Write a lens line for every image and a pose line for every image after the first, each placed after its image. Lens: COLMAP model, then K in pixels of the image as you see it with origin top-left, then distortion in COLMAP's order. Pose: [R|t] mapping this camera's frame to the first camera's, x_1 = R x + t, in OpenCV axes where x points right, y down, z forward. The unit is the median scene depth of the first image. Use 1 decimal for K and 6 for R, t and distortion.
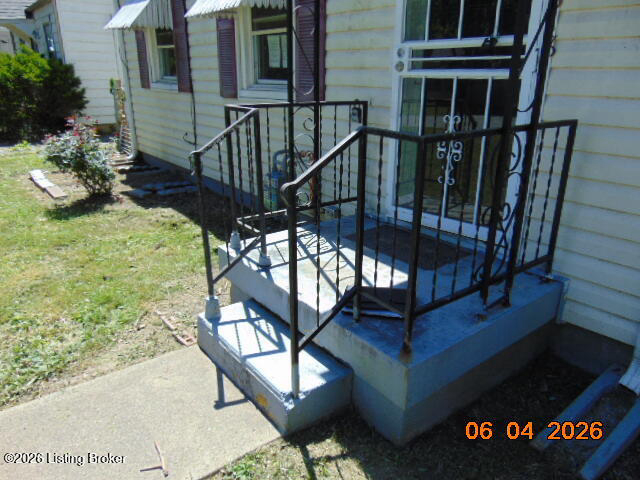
lens RADIAL K [[477.1, 0, 321.2], [0, 477.1, 241.3], [0, 0, 1]] dist [-0.025206, 0.034910]
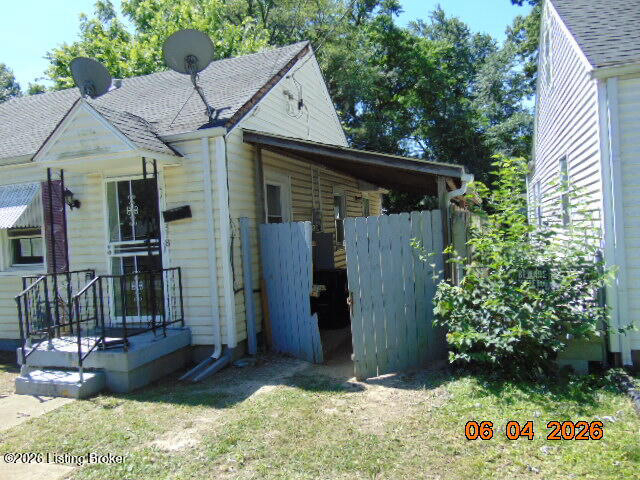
lens RADIAL K [[477.1, 0, 322.4], [0, 477.1, 240.7], [0, 0, 1]] dist [-0.025206, 0.034910]
pose [[0.835128, -0.062086, 0.546541, -0.219585], [0.243964, 0.932342, -0.266871, 0.425354], [-0.492994, 0.356207, 0.793771, -1.301585]]
